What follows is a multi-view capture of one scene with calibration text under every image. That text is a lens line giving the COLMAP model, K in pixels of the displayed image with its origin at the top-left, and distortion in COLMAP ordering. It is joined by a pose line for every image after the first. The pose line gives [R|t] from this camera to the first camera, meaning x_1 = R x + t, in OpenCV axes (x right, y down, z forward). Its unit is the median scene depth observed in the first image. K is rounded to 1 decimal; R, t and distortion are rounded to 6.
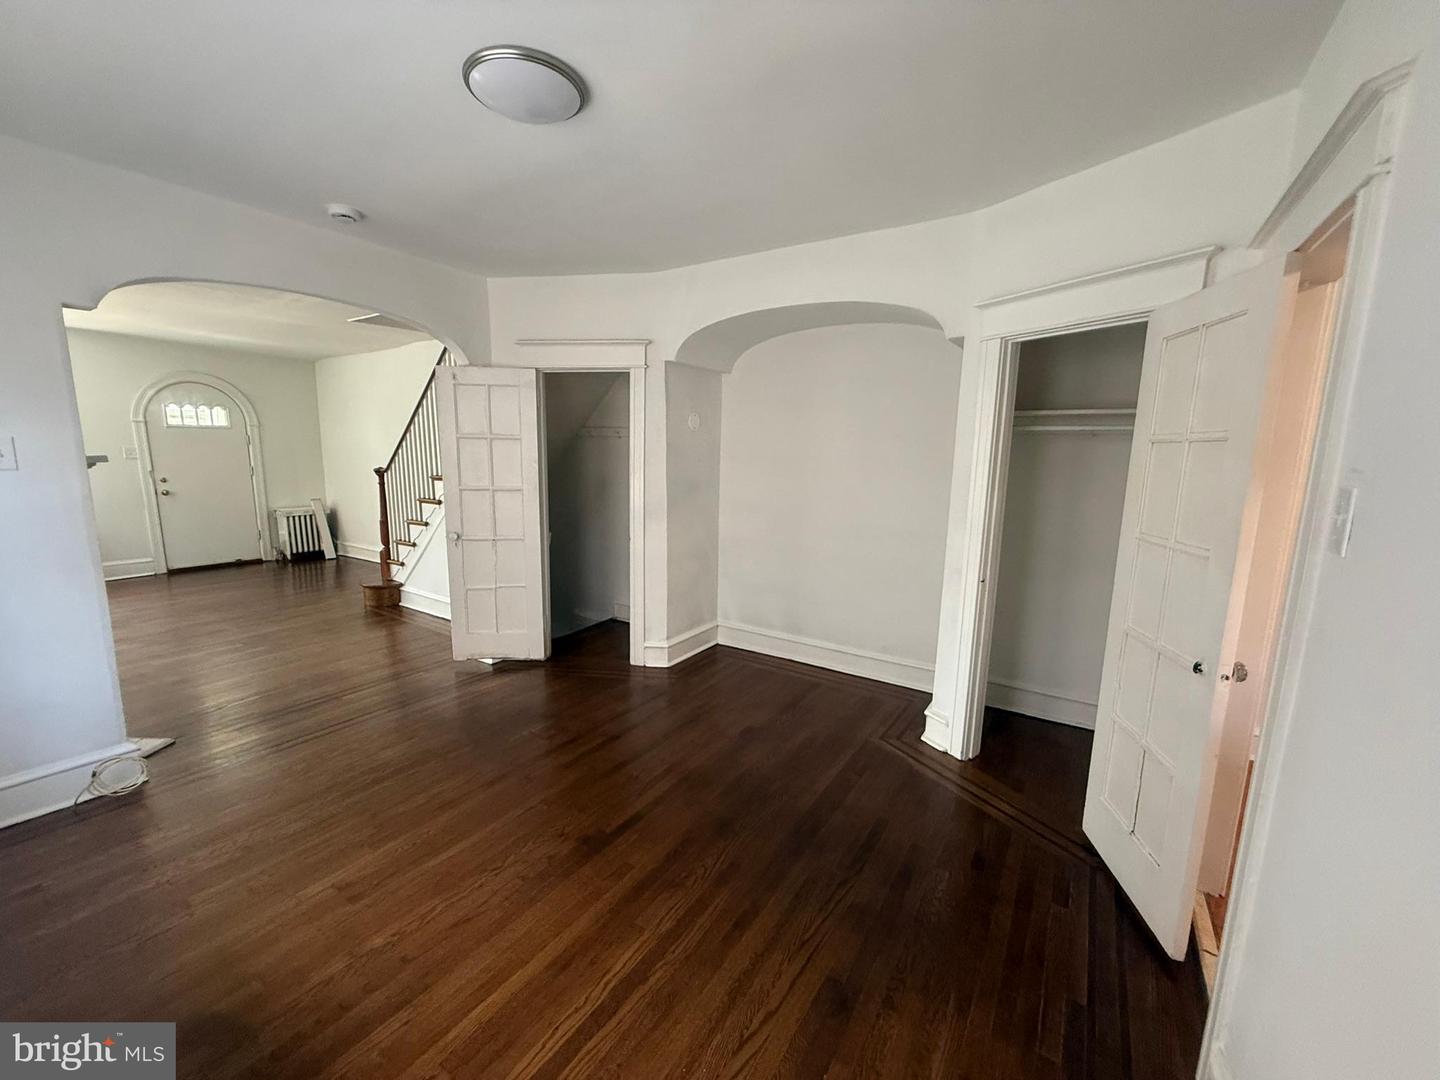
lens RADIAL K [[576.1, 0, 715.2], [0, 576.1, 541.7], [0, 0, 1]] dist [0.001495, 0.000177]
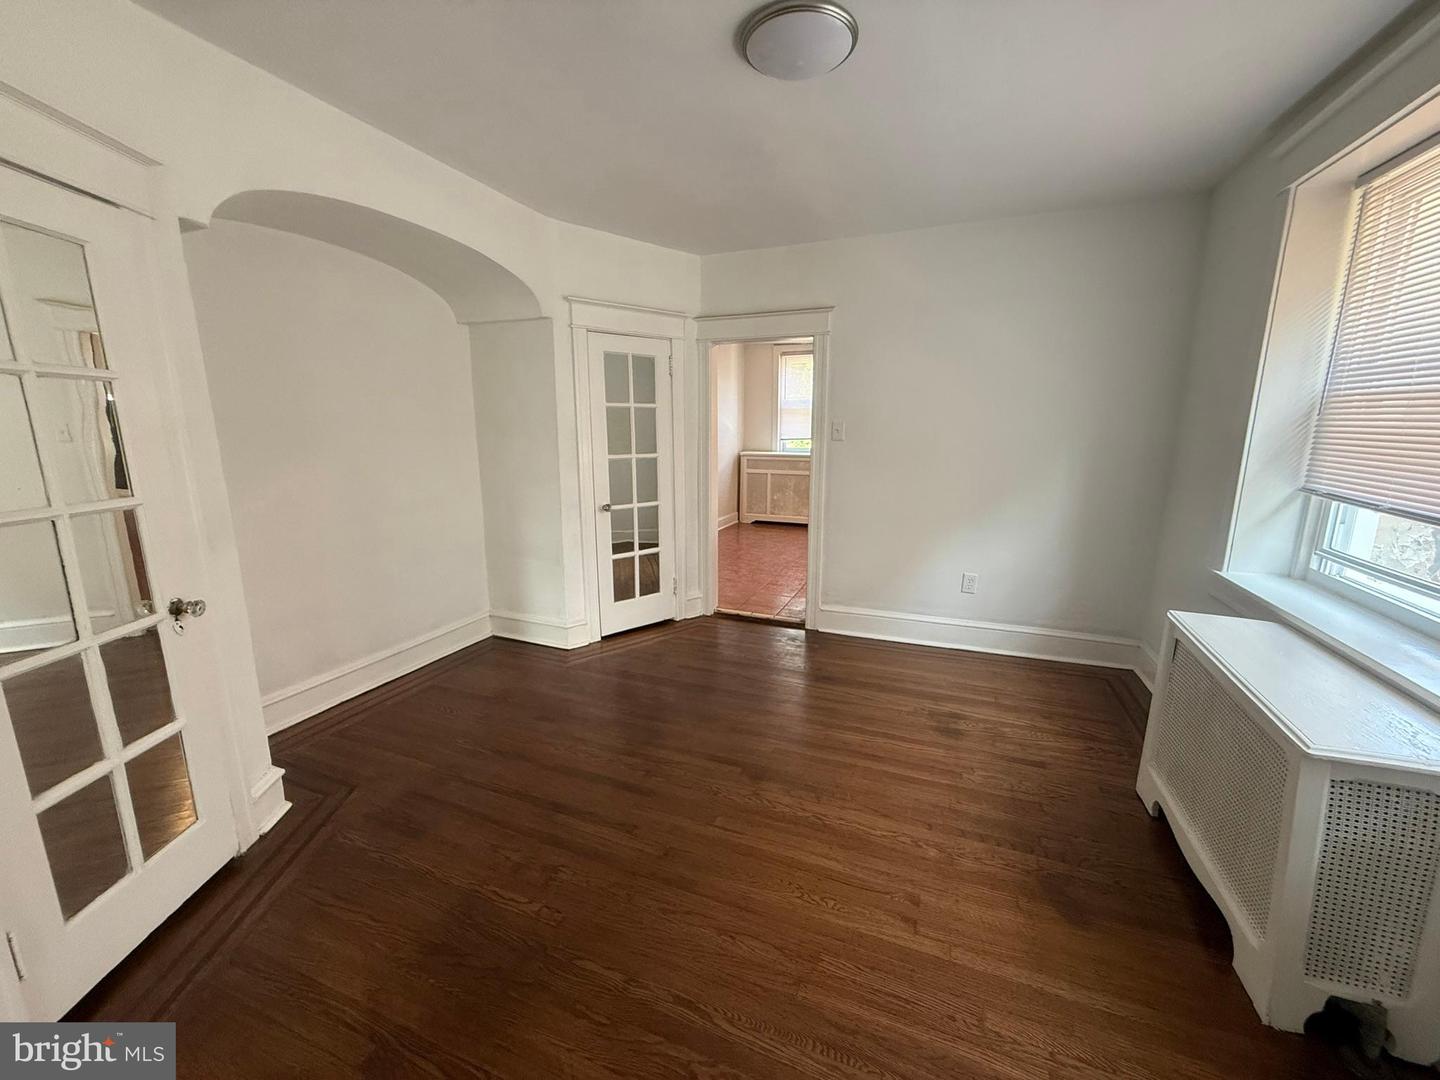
lens RADIAL K [[576.1, 0, 715.2], [0, 576.1, 546.9], [0, 0, 1]] dist [0.001495, 0.000177]
pose [[-0.193518, -0.220474, 0.956003, -0.387140], [0.151081, 0.956103, 0.251080, -0.059417], [-0.969394, 0.193022, -0.151713, 0.392210]]
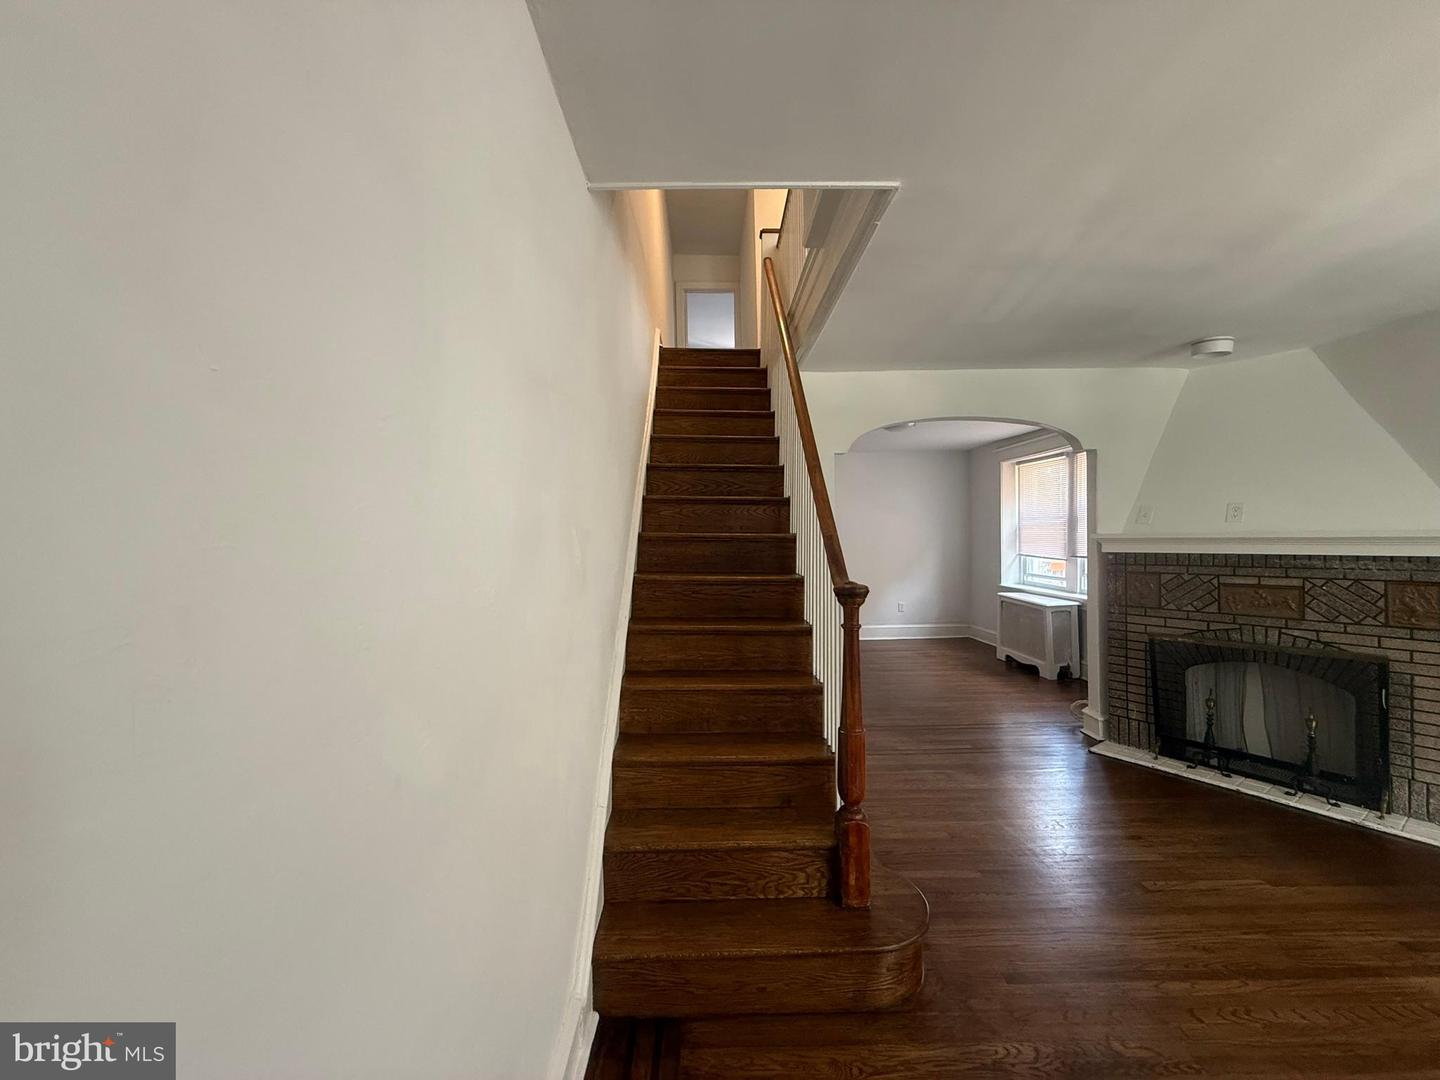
lens RADIAL K [[576.1, 0, 722.0], [0, 576.1, 538.8], [0, 0, 1]] dist [0.001495, 0.000177]
pose [[-0.574638, -0.017970, 0.818210, -0.677640], [0.124694, 0.986164, 0.109233, -0.167145], [-0.808853, 0.164795, -0.564447, 1.039912]]
